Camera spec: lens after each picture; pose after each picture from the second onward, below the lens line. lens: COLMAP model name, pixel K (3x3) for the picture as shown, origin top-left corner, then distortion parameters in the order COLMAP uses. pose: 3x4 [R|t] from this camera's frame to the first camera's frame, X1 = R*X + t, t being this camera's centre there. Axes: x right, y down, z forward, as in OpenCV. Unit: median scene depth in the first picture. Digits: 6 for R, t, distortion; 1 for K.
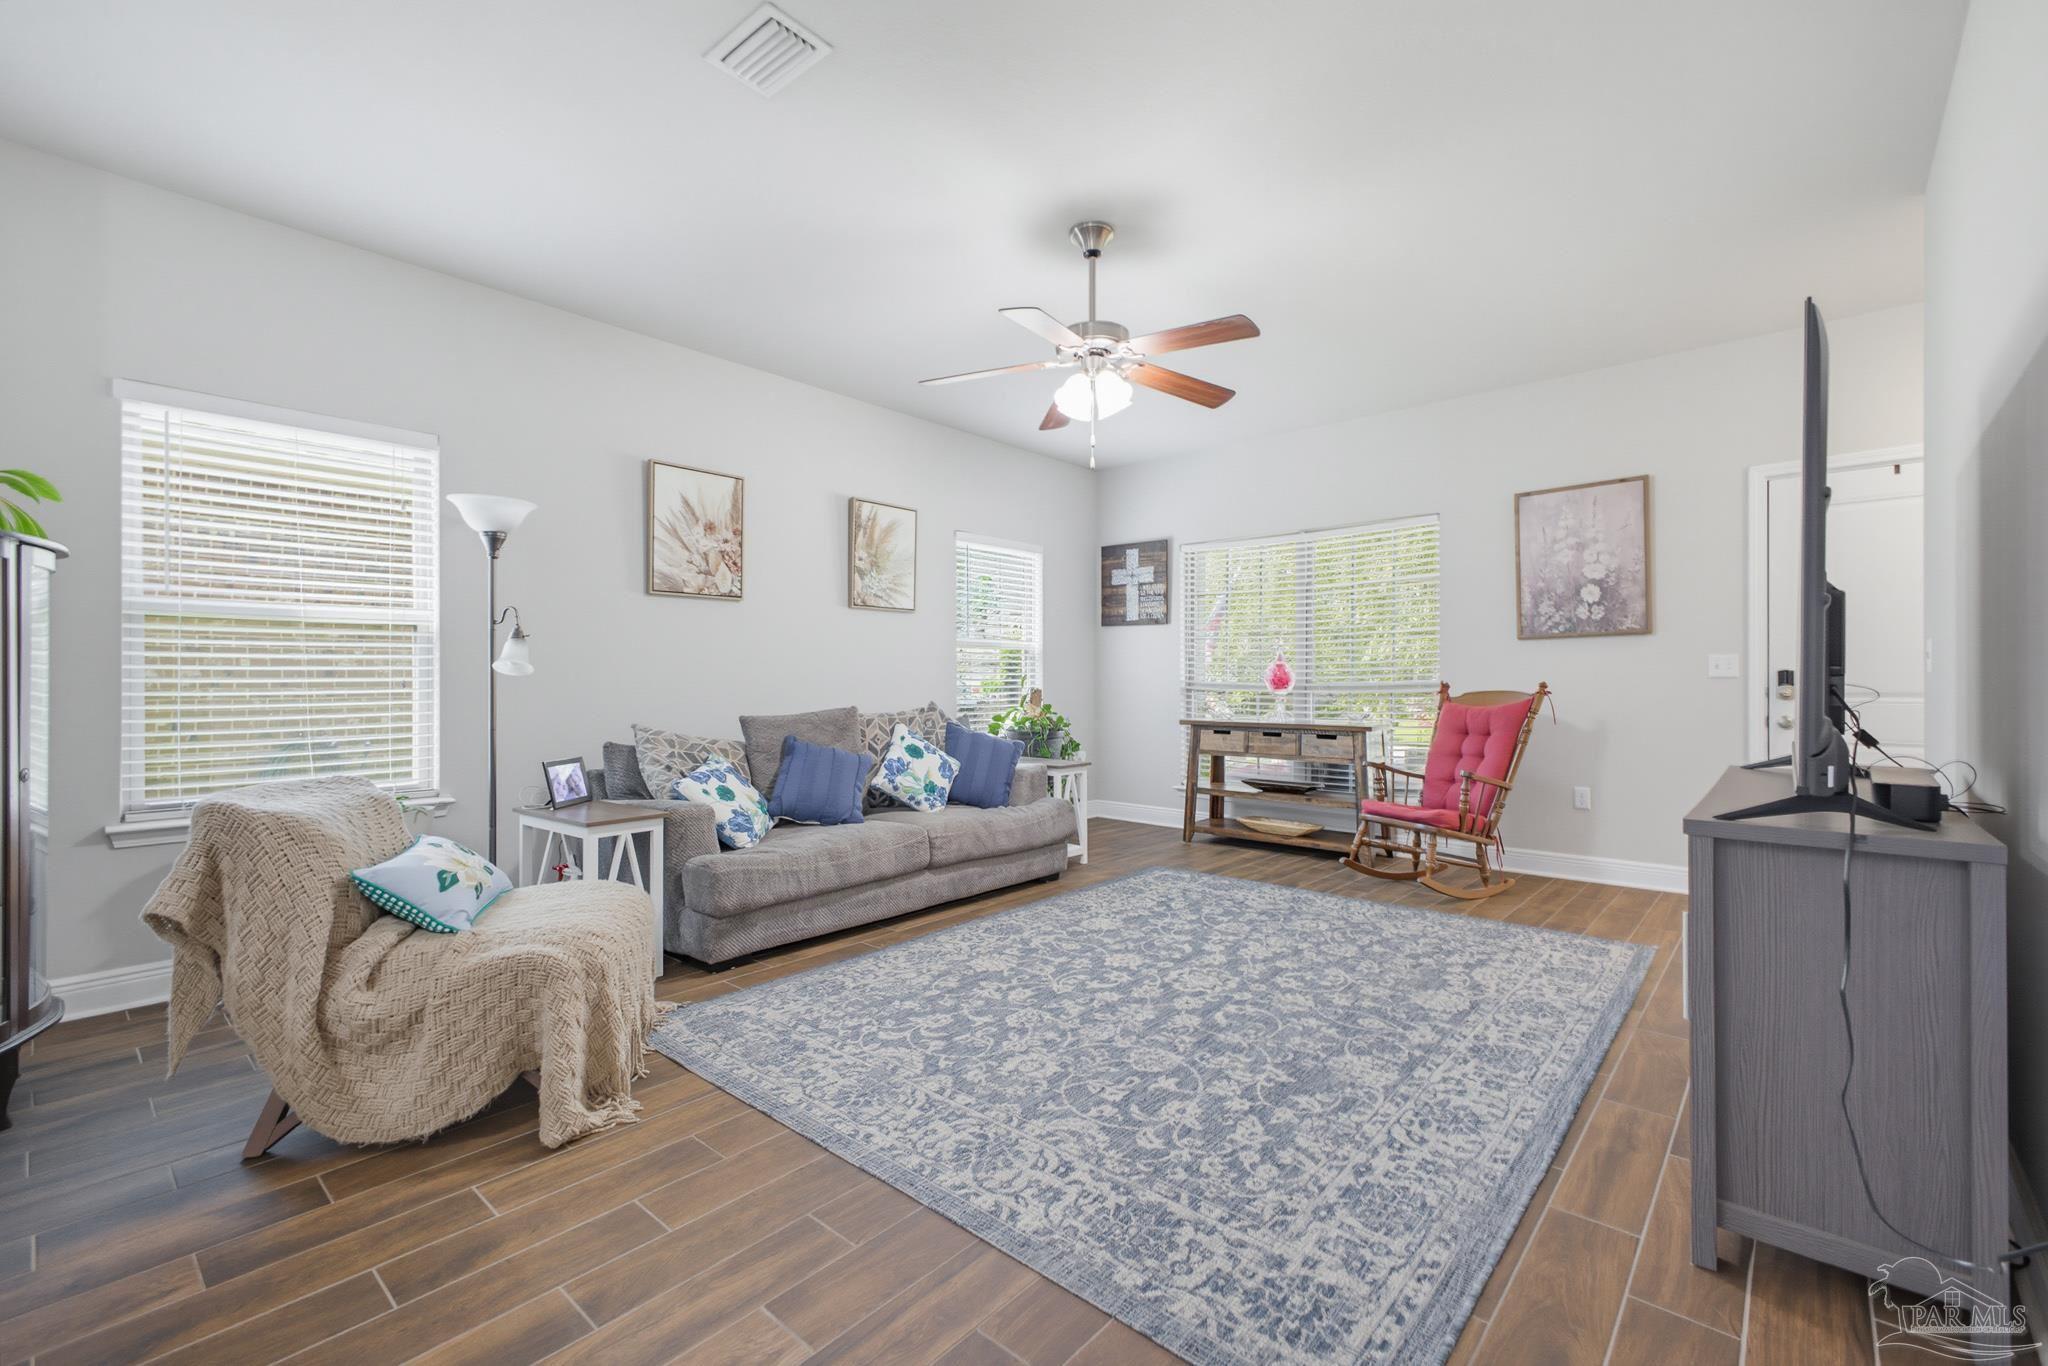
lens RADIAL K [[911.6, 0, 1025.7], [0, 911.6, 675.8], [0, 0, 1]] dist [0.038936, -0.000777]
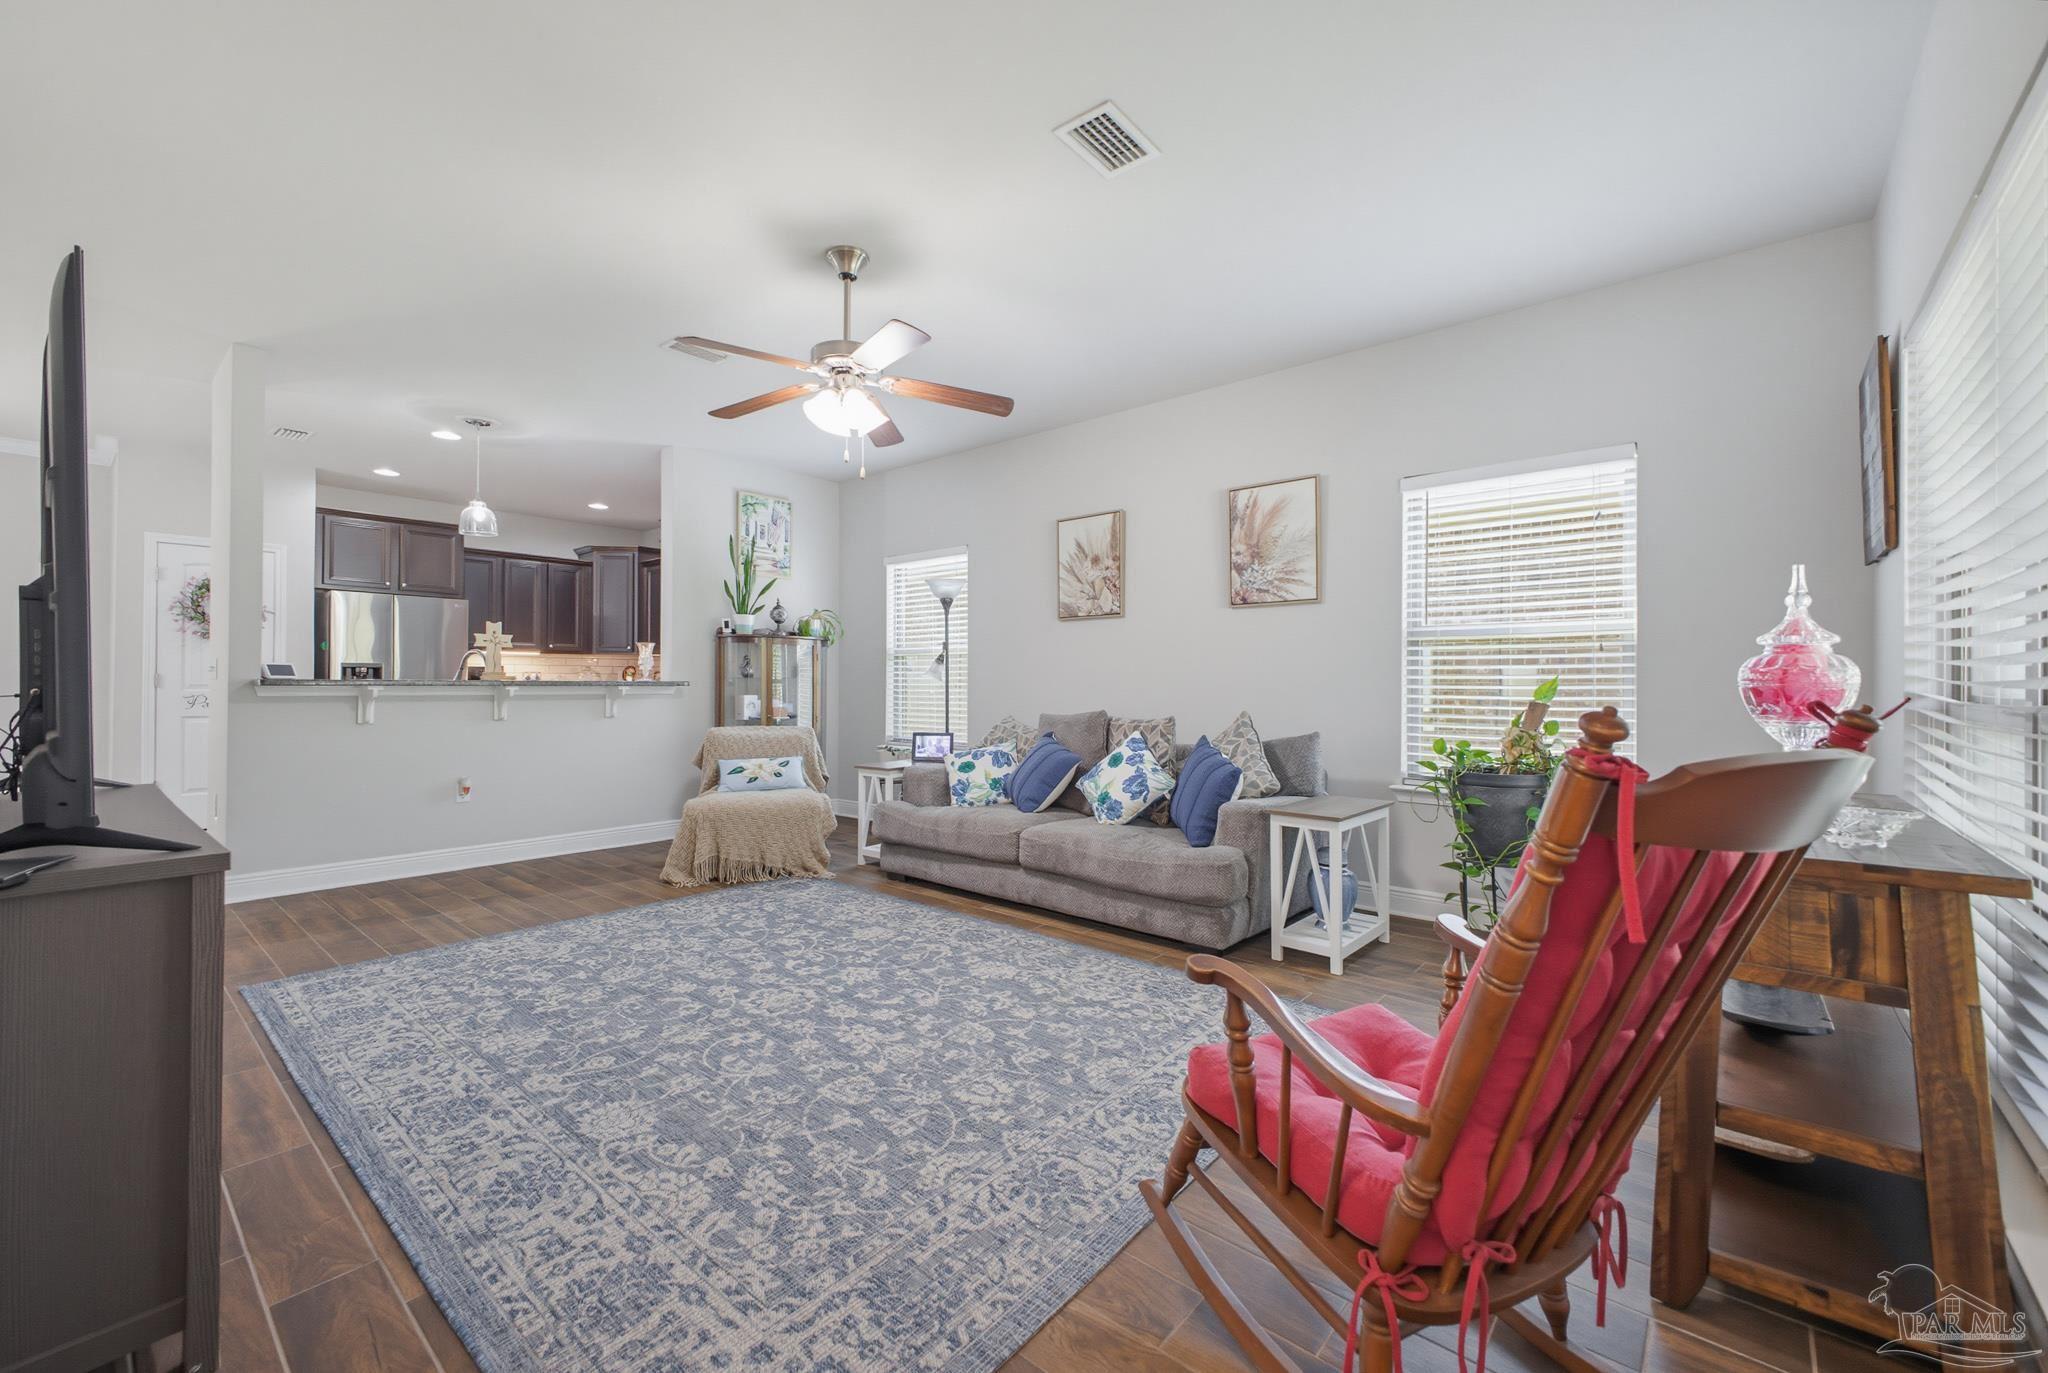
lens RADIAL K [[824.2, 0, 991.5], [0, 824.2, 675.5], [0, 0, 1]] dist [0.016541, -0.002557]
pose [[-0.024395, -0.010220, -0.999650, 0.941379], [0.002498, 0.999944, -0.010284, 0.003088], [0.999699, -0.002748, -0.024368, 1.114219]]
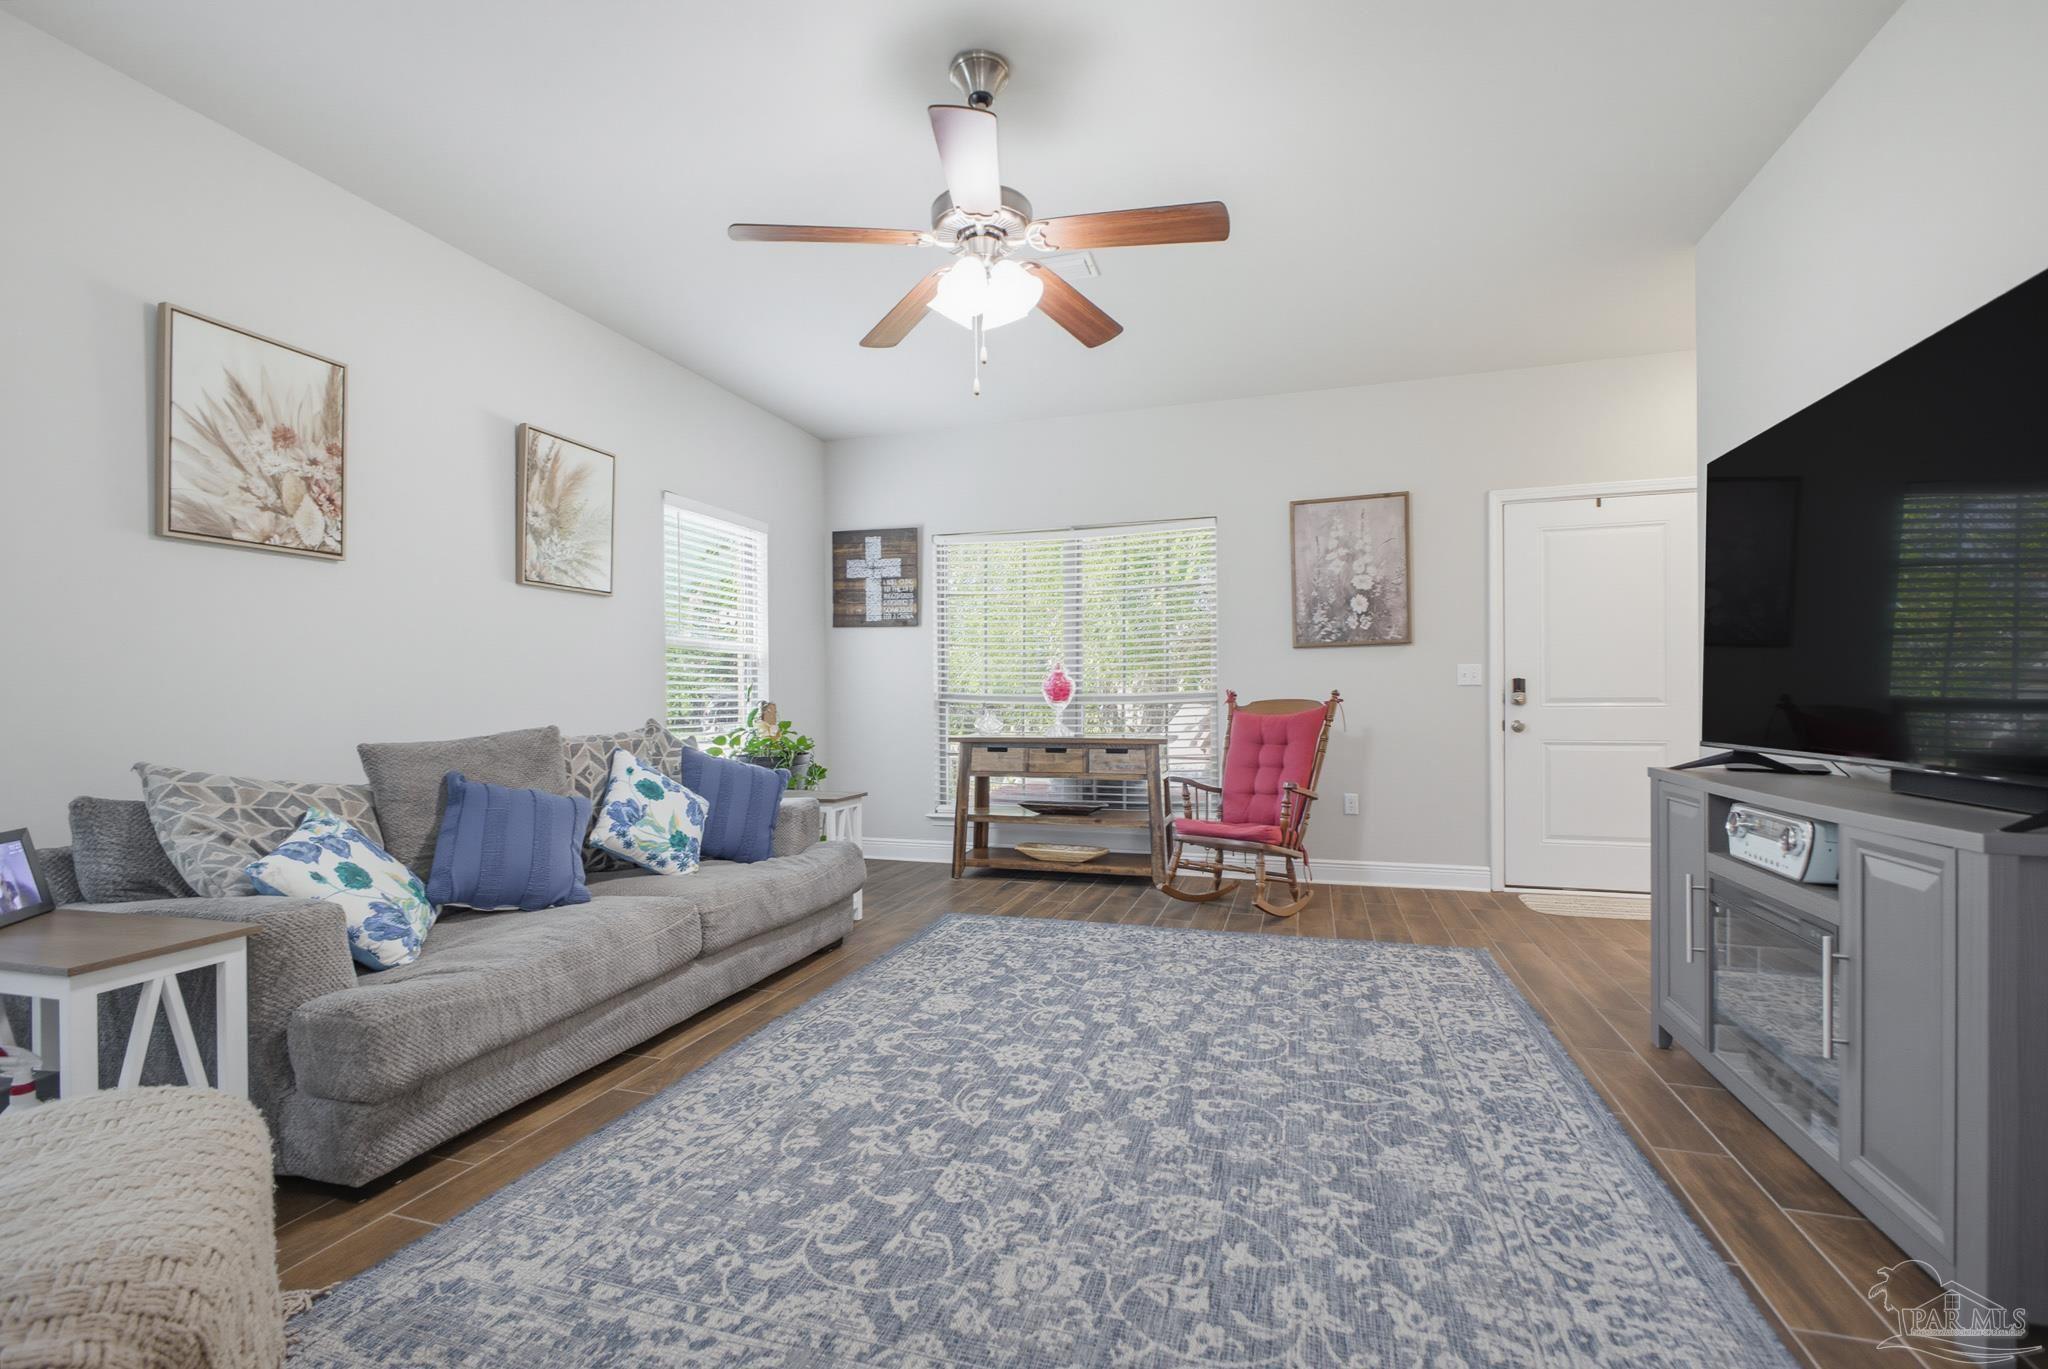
lens RADIAL K [[924.5, 0, 1037.0], [0, 924.5, 698.6], [0, 0, 1]] dist [0.011566, -0.001975]
pose [[0.910175, -0.004478, 0.414200, -0.183667], [0.002970, 0.999986, 0.004284, 0.014193], [-0.414214, -0.002669, 0.910176, 0.289197]]
